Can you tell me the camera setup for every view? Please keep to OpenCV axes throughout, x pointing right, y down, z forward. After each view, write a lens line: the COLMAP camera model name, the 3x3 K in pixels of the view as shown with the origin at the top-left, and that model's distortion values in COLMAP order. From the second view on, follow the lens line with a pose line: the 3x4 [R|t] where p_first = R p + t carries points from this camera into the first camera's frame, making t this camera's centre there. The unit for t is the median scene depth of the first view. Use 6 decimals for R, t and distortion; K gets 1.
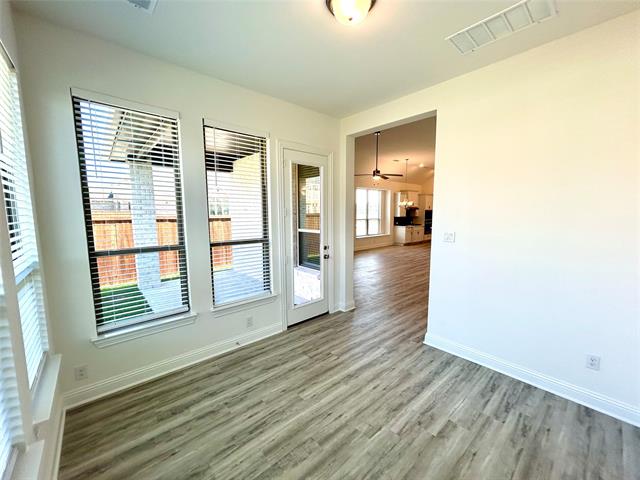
lens RADIAL K [[256.7, 0, 320.5], [0, 256.7, 237.4], [0, 0, 1]] dist [0.000474, -0.000683]
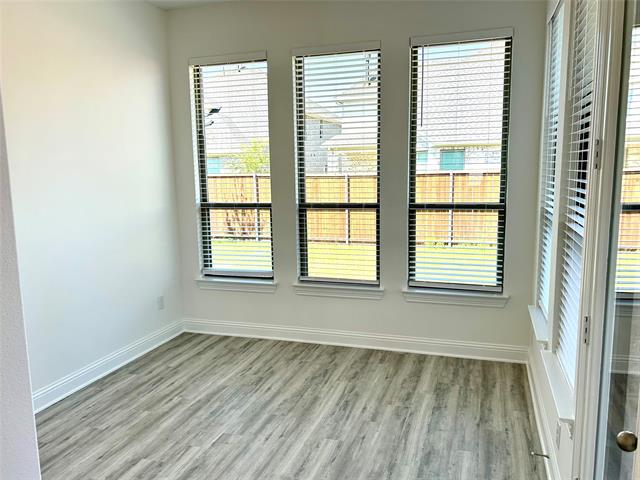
lens RADIAL K [[505.1, 0, 319.9], [0, 505.1, 241.1], [0, 0, 1]] dist [0.011237, 0.000890]
pose [[-0.859424, 0.089981, -0.503283, 0.624170], [-0.032635, 0.972728, 0.229641, -0.203835], [0.510221, 0.213784, -0.833049, 2.147995]]
